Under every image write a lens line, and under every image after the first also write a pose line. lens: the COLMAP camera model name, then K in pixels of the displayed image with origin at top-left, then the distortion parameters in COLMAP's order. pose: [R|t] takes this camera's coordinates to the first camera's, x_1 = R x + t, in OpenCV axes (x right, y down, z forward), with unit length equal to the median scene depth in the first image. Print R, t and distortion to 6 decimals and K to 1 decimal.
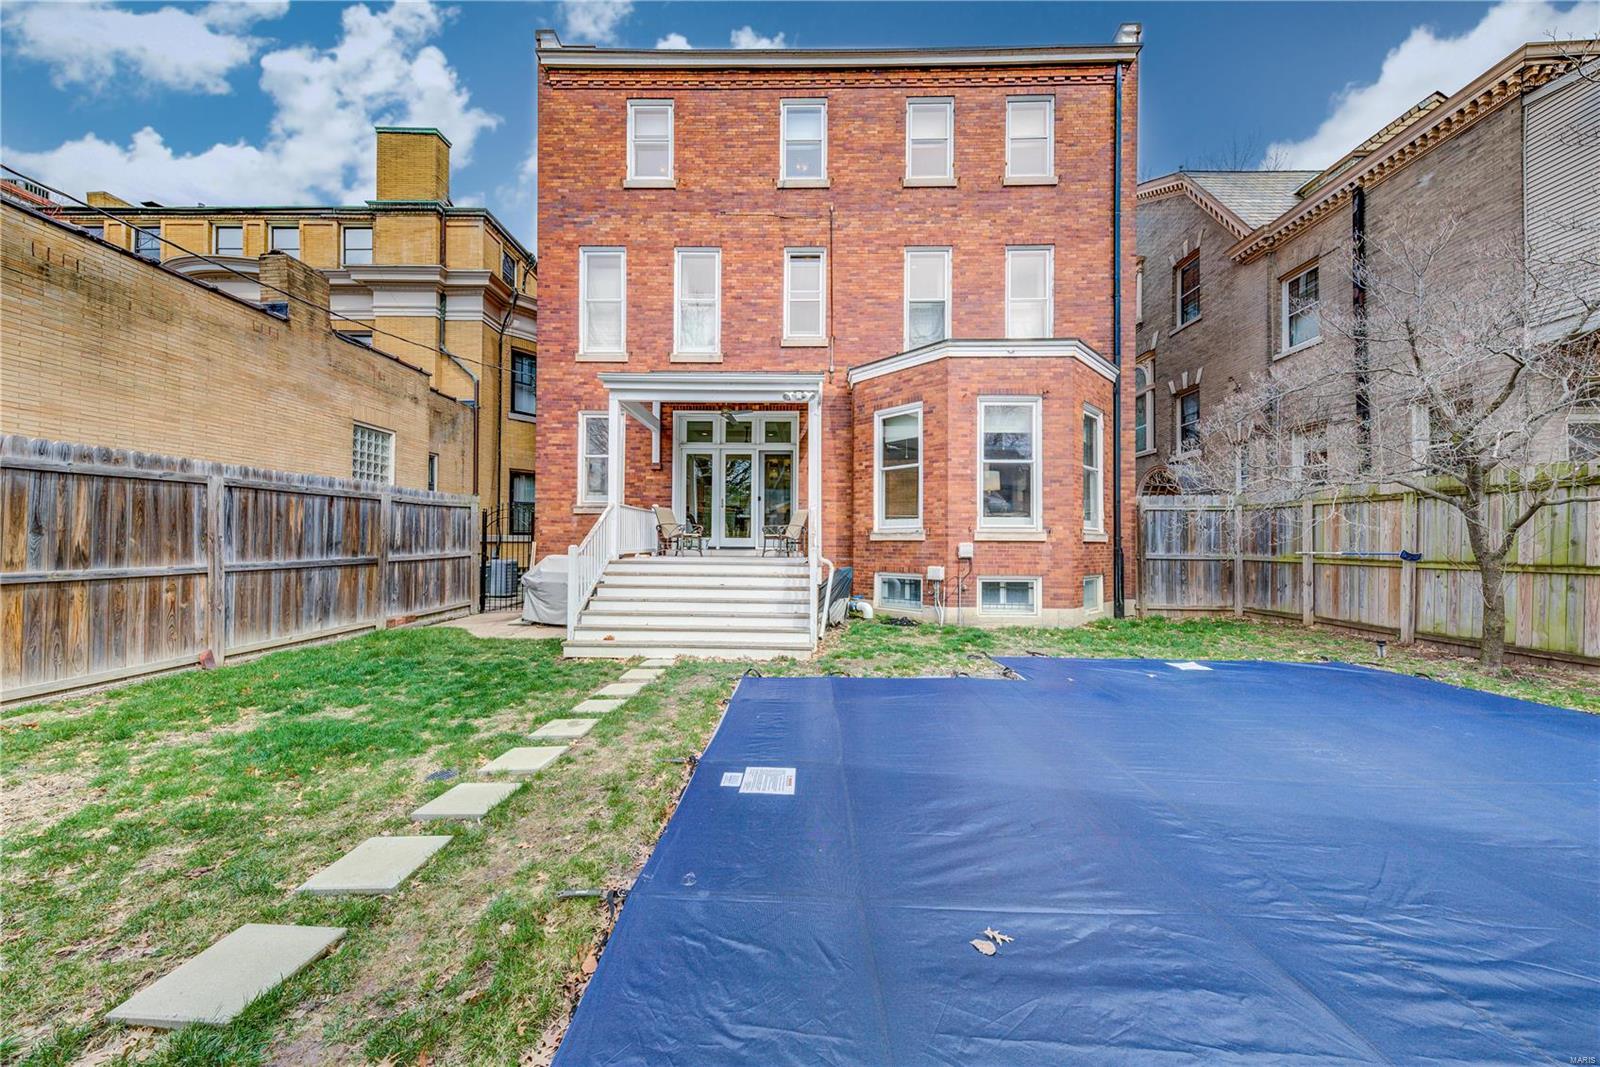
lens RADIAL K [[555.0, 0, 811.7], [0, 555.0, 539.7], [0, 0, 1]] dist [0.014342, -0.000038]
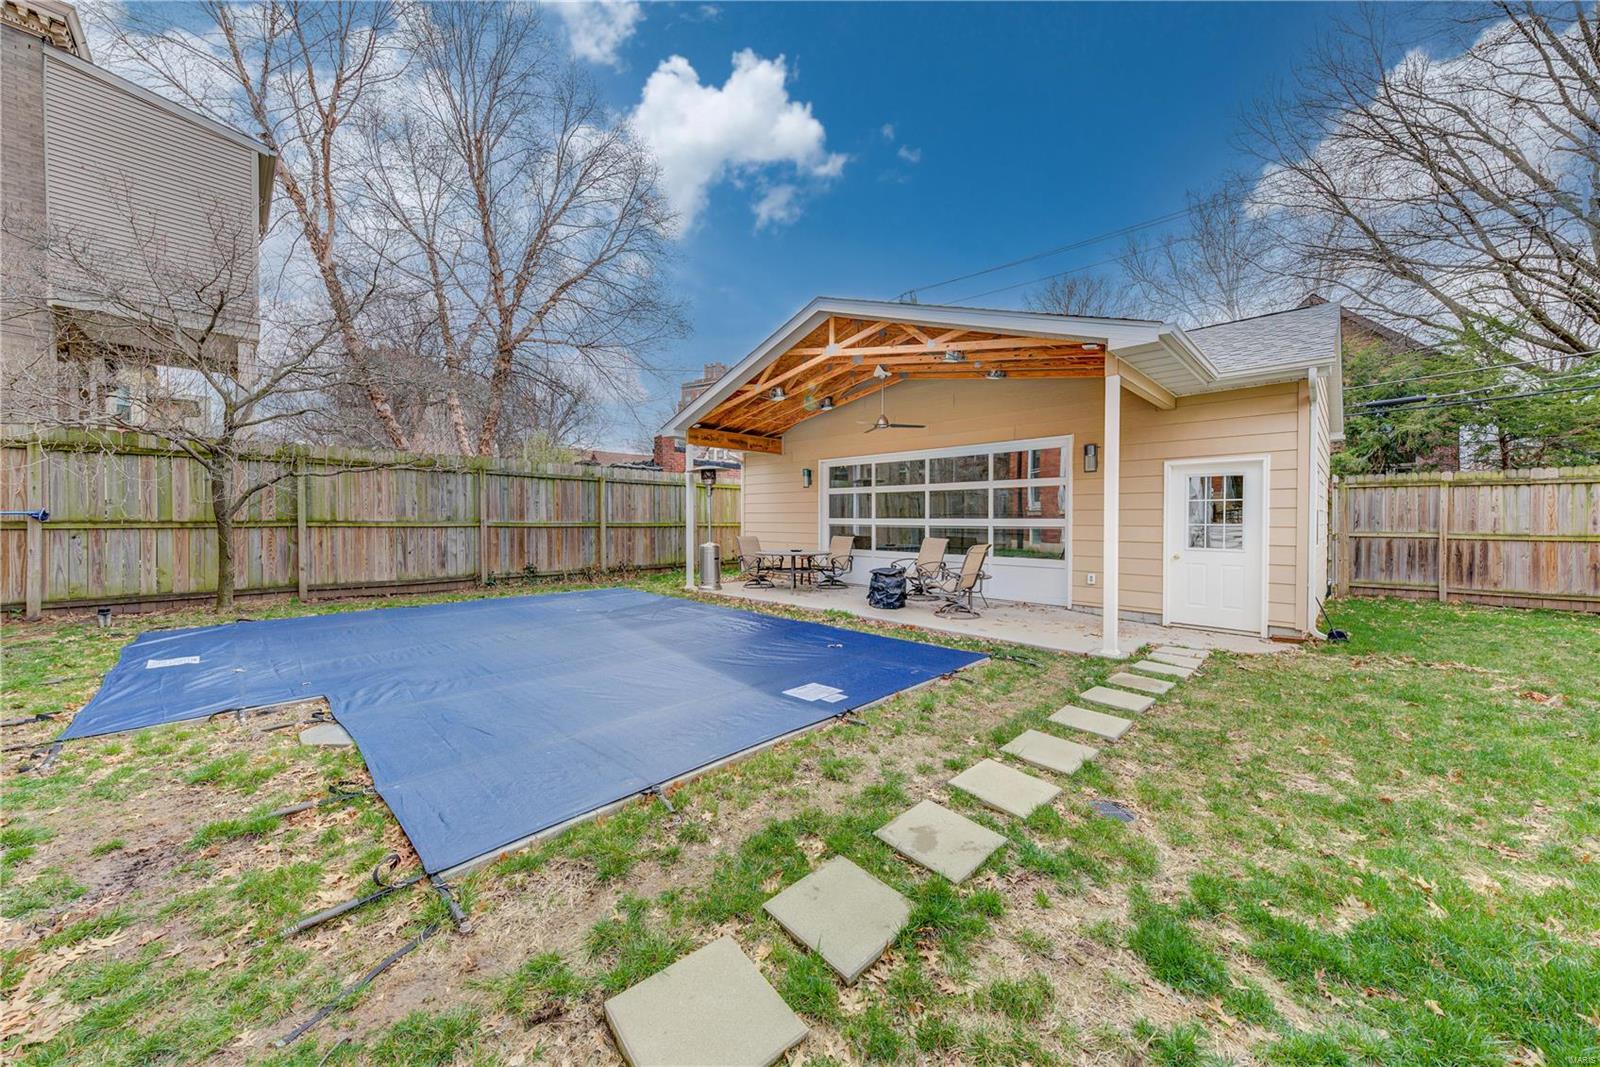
lens RADIAL K [[521.4, 0, 816.2], [0, 521.4, 520.7], [0, 0, 1]] dist [0.000327, -0.000007]
pose [[-0.721977, -0.012468, 0.691804, -0.670914], [-0.010055, 0.999921, 0.007527, 0.033558], [-0.691844, -0.001522, -0.722046, 1.392423]]
